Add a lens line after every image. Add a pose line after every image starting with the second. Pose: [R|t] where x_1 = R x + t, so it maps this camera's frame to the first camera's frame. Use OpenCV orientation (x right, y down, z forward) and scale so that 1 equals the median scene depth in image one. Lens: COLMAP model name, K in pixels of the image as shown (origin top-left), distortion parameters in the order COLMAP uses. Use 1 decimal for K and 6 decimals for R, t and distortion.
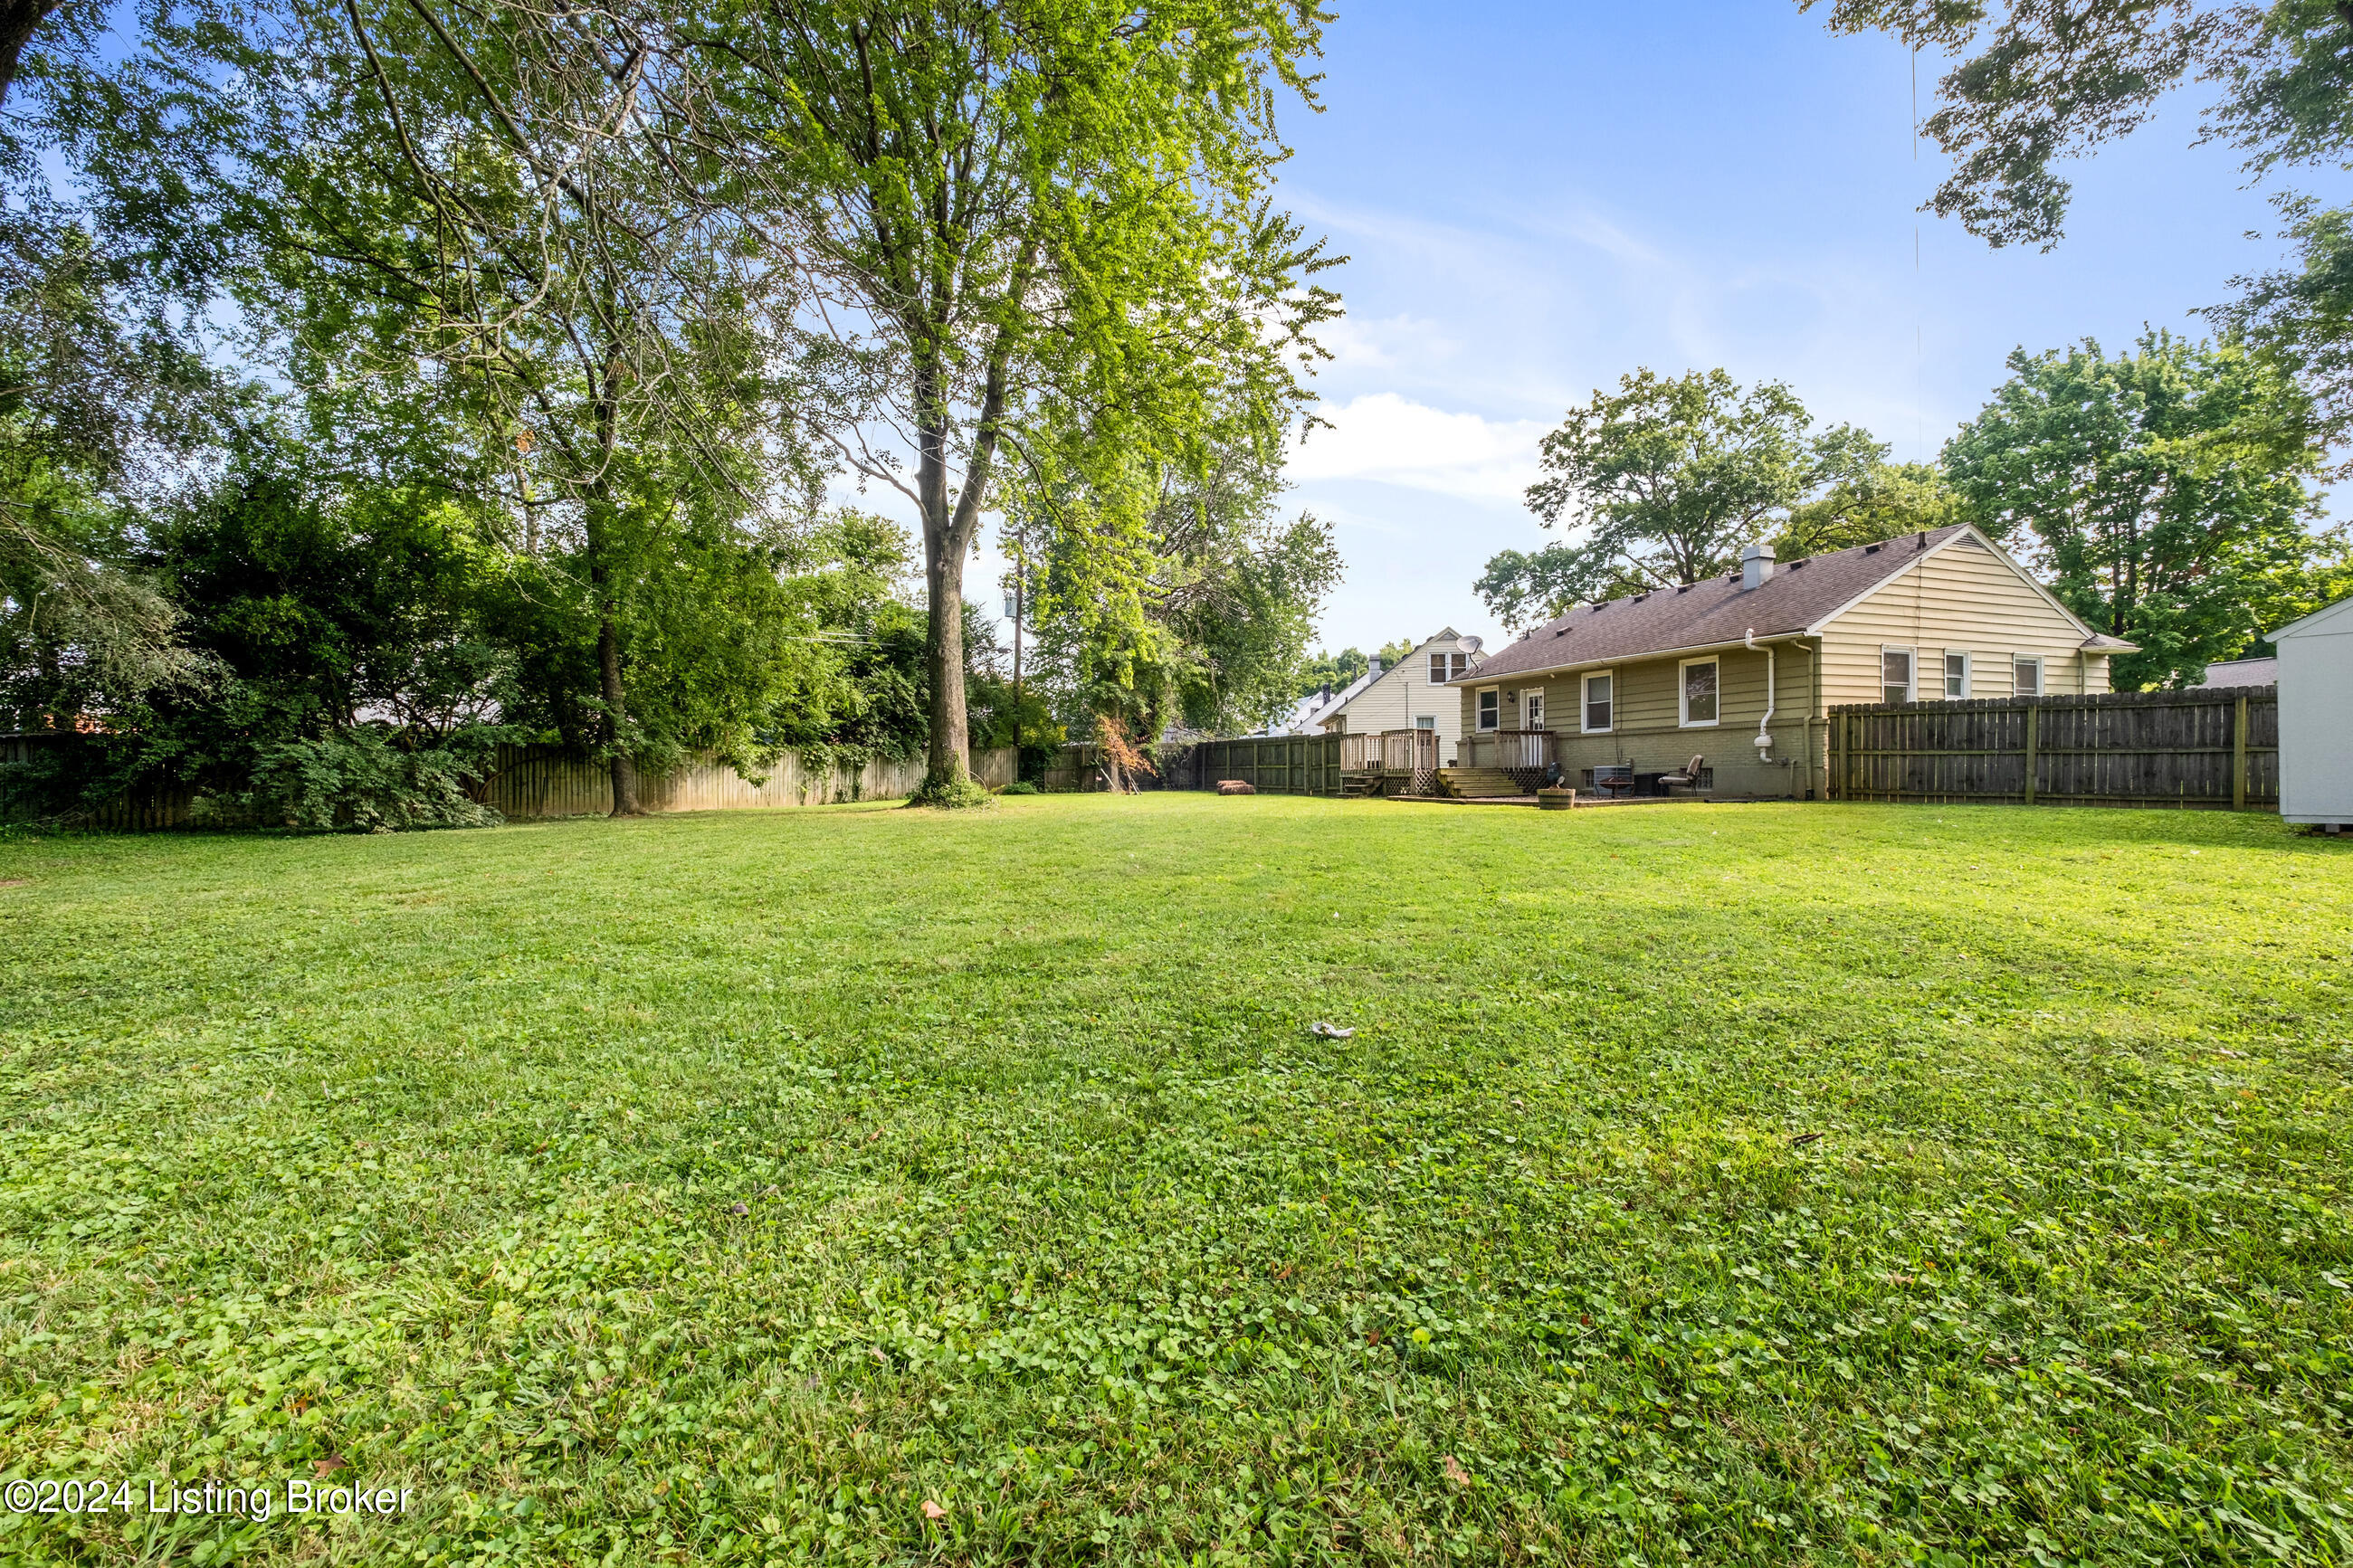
lens RADIAL K [[1009.2, 0, 1180.1], [0, 1009.2, 780.6], [0, 0, 1]] dist [-0.019056, -0.001843]
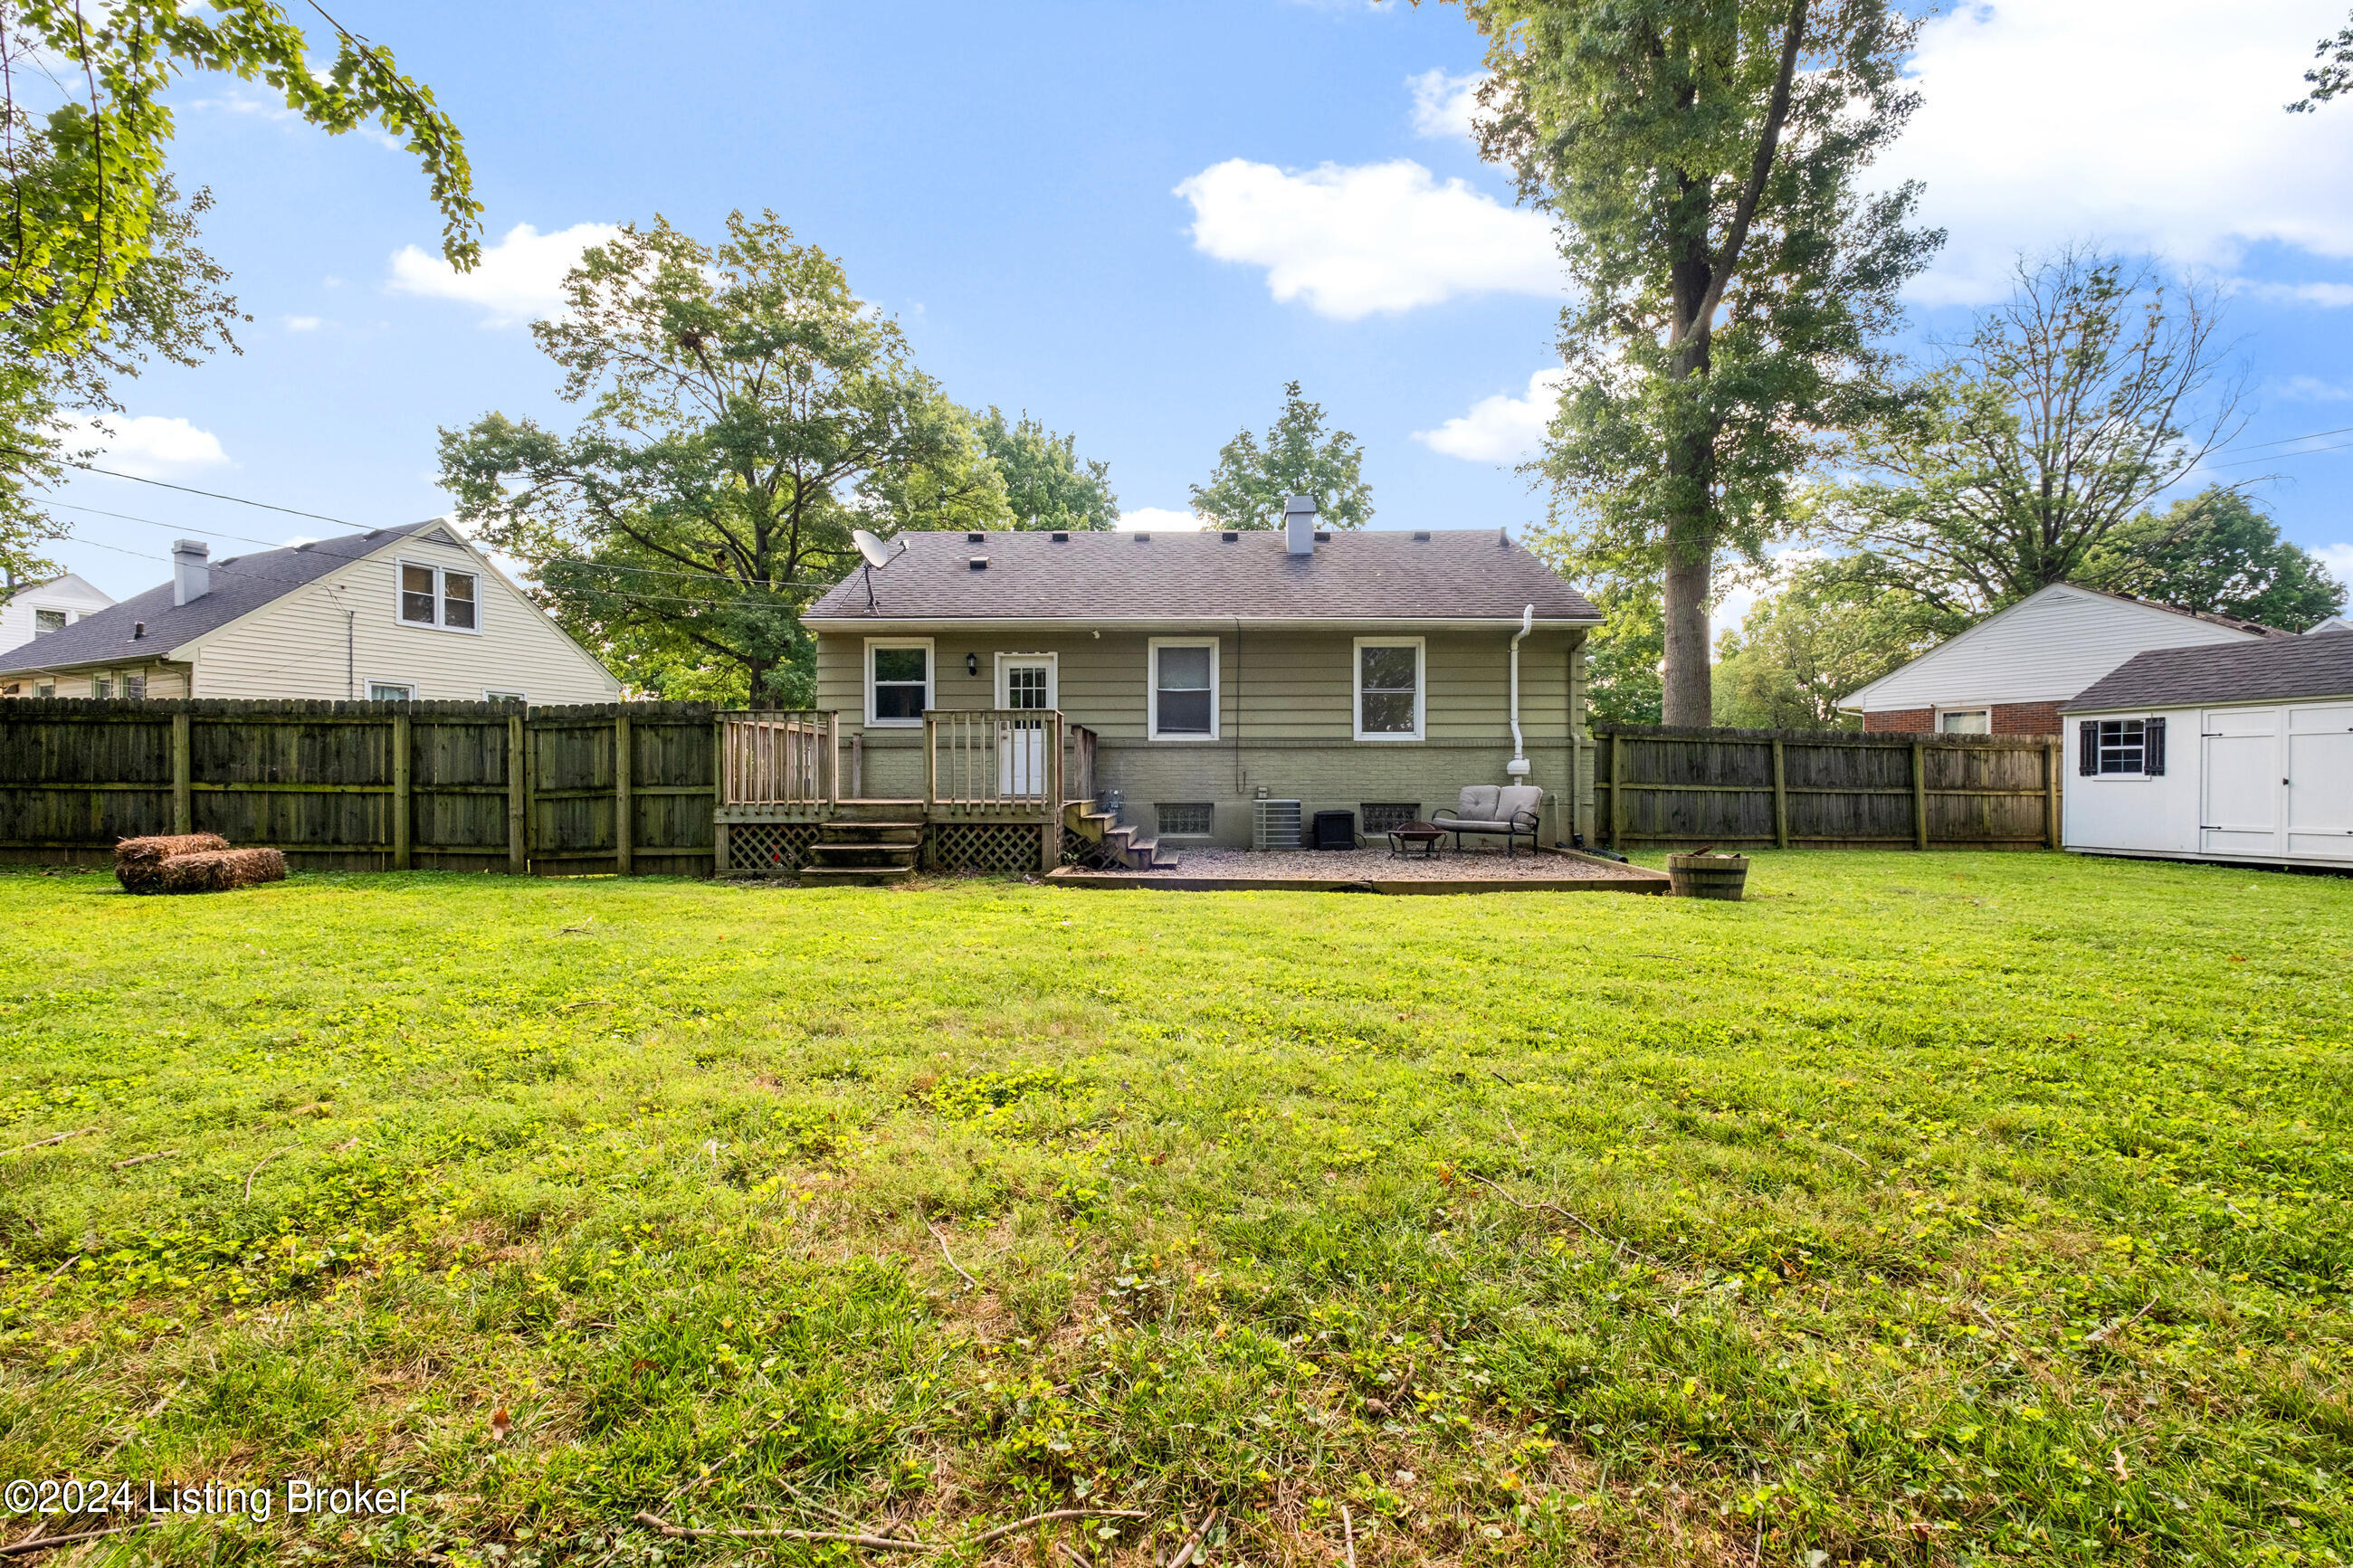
lens RADIAL K [[1009.2, 0, 1172.6], [0, 1009.2, 802.5], [0, 0, 1]] dist [-0.019056, -0.001843]
pose [[0.349566, -0.004346, 0.936902, -0.124063], [-0.000031, 0.999989, 0.004650, -0.012078], [-0.936912, -0.001654, 0.349562, 0.681675]]
